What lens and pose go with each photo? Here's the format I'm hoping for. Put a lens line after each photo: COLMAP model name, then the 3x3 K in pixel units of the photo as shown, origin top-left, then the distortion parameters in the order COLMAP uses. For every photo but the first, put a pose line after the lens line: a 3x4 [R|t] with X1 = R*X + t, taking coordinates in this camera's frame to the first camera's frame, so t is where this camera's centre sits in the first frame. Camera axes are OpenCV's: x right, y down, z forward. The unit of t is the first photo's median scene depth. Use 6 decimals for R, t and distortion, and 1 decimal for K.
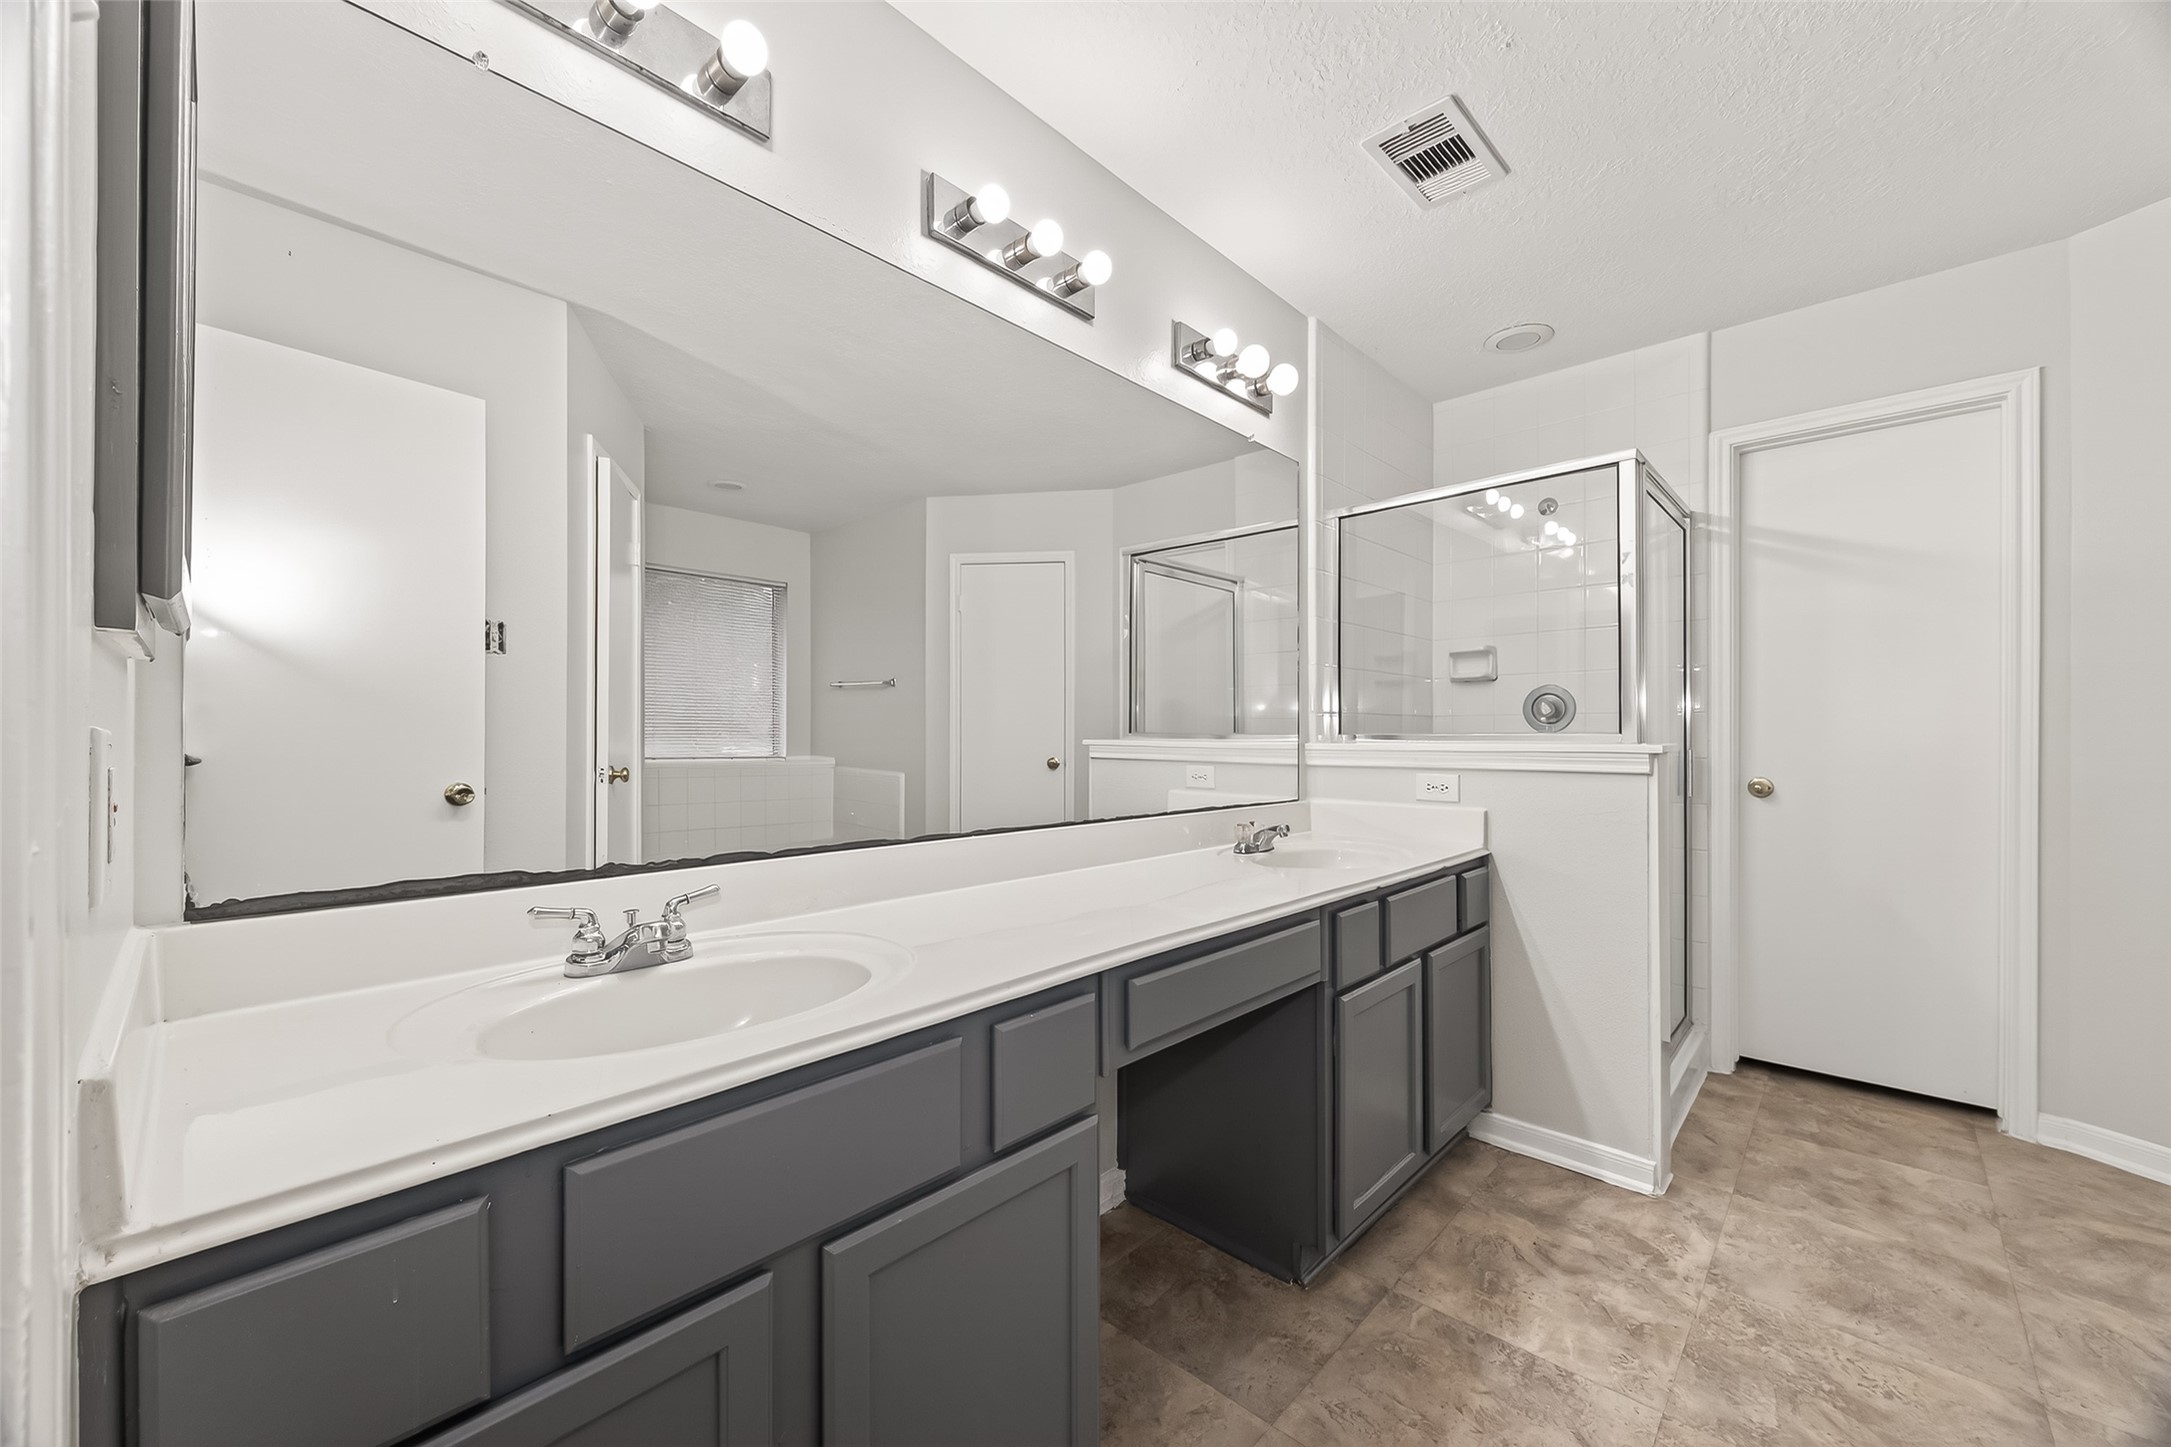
lens RADIAL K [[851.7, 0, 1086.3], [0, 851.7, 733.2], [0, 0, 1]] dist [0.002692, -0.000923]
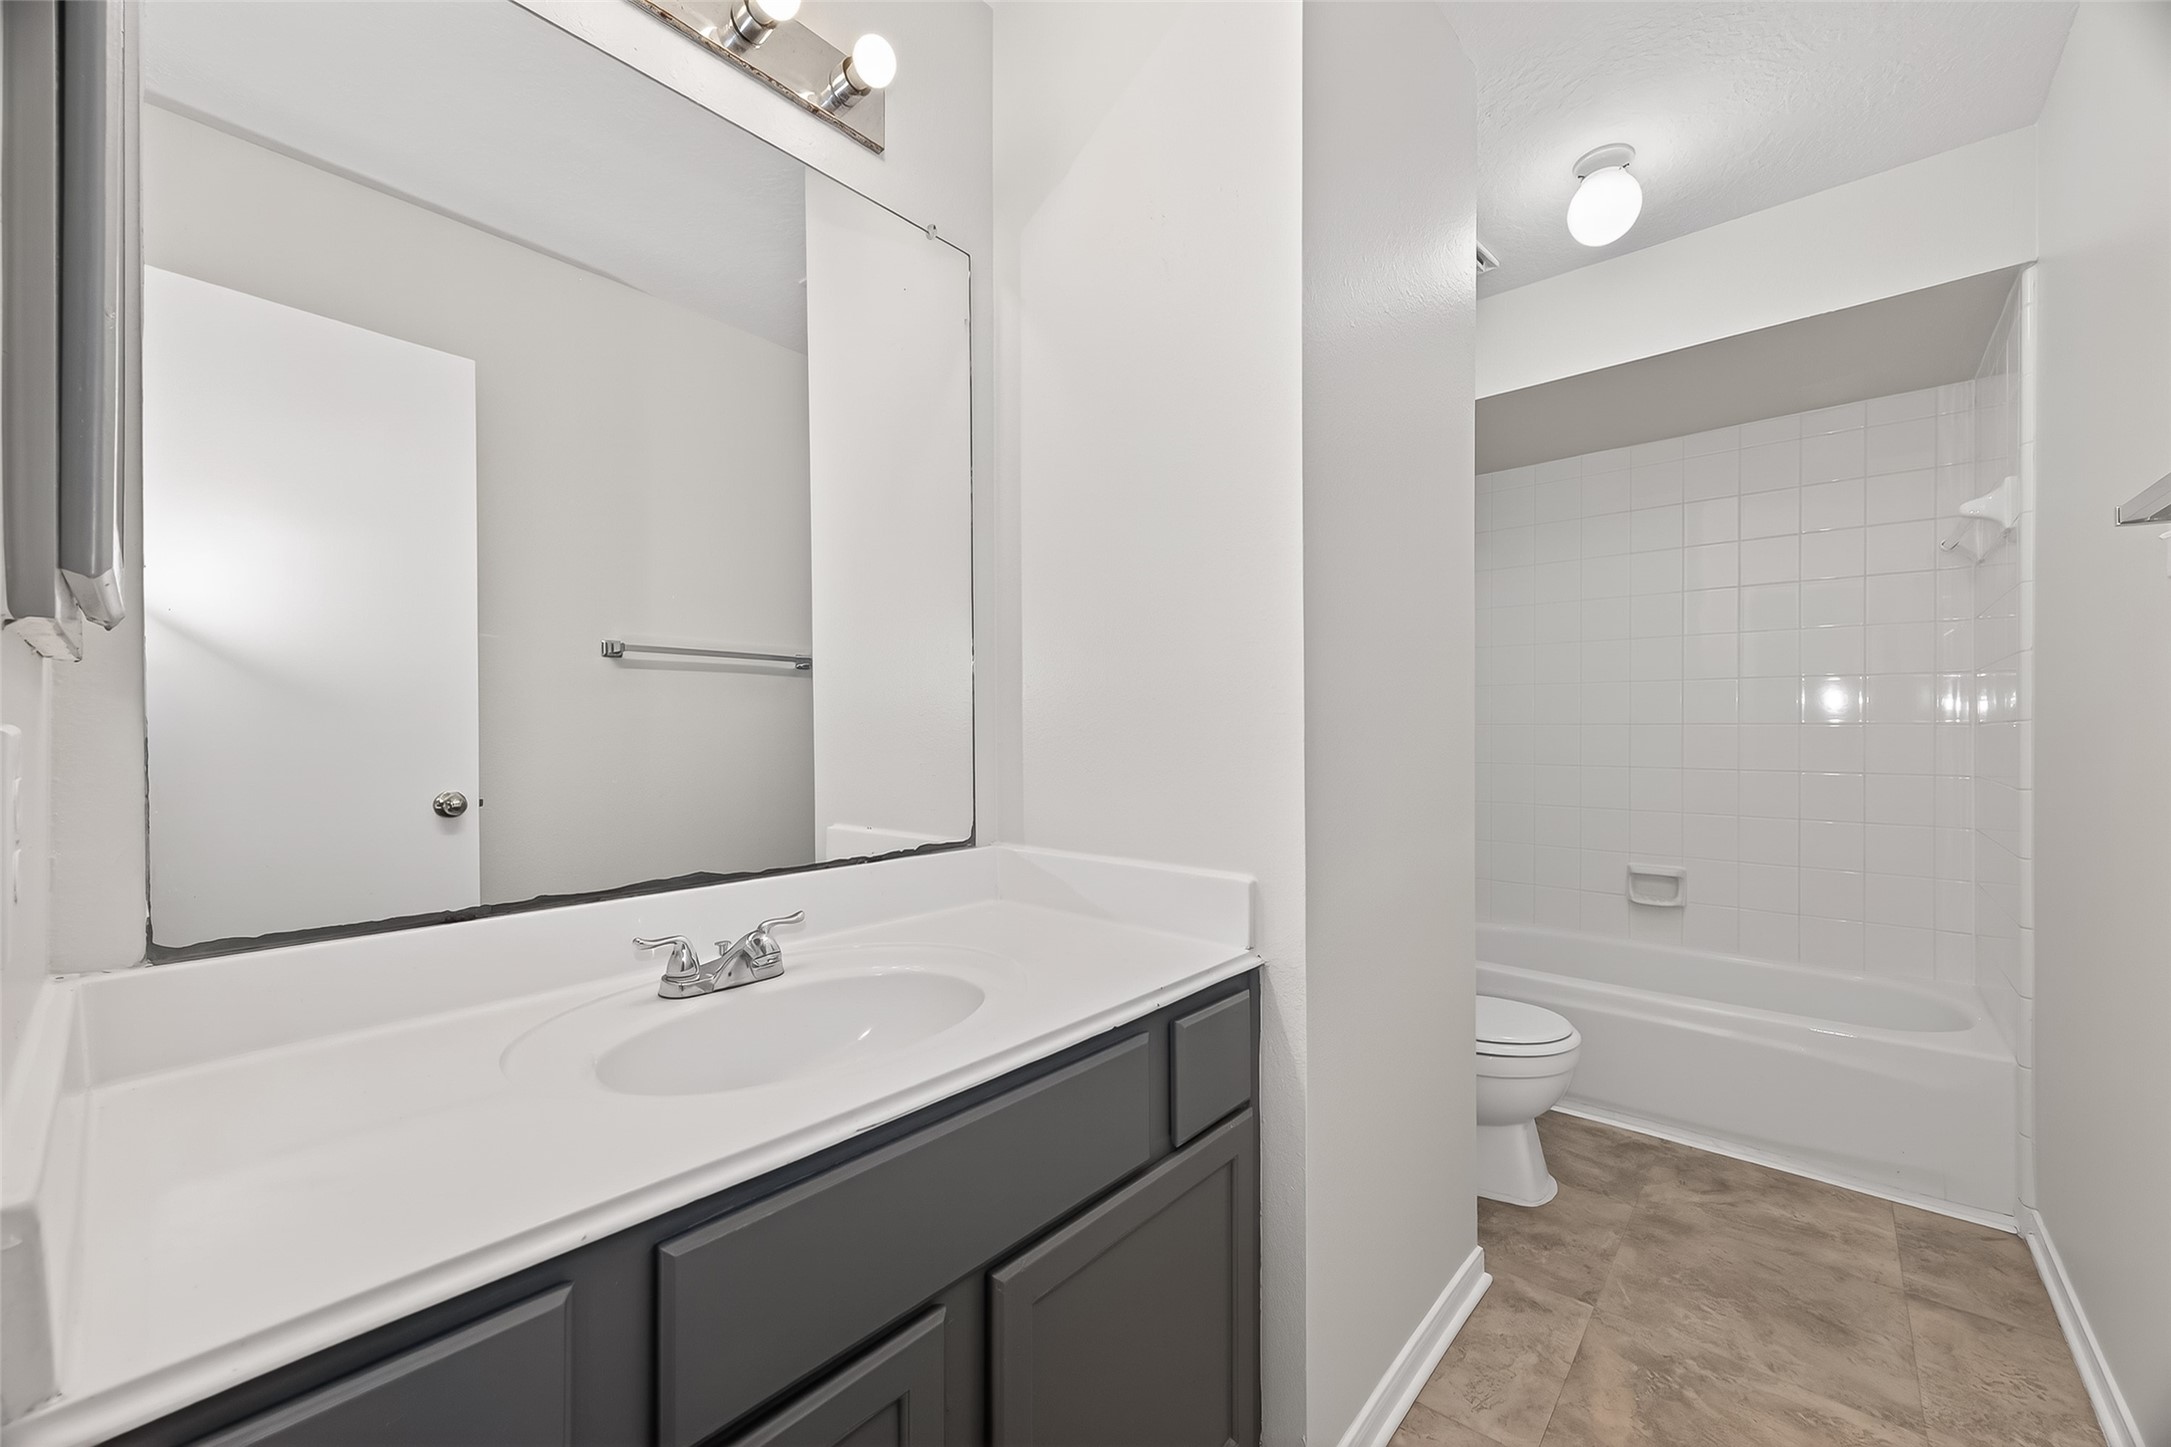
lens RADIAL K [[851.7, 0, 1086.2], [0, 851.7, 732.5], [0, 0, 1]] dist [0.002692, -0.000923]
pose [[-0.037340, 0.005792, 0.999286, -0.012958], [-0.005846, 0.999965, -0.006015, 0.022544], [-0.999286, -0.006066, -0.037305, 1.742025]]
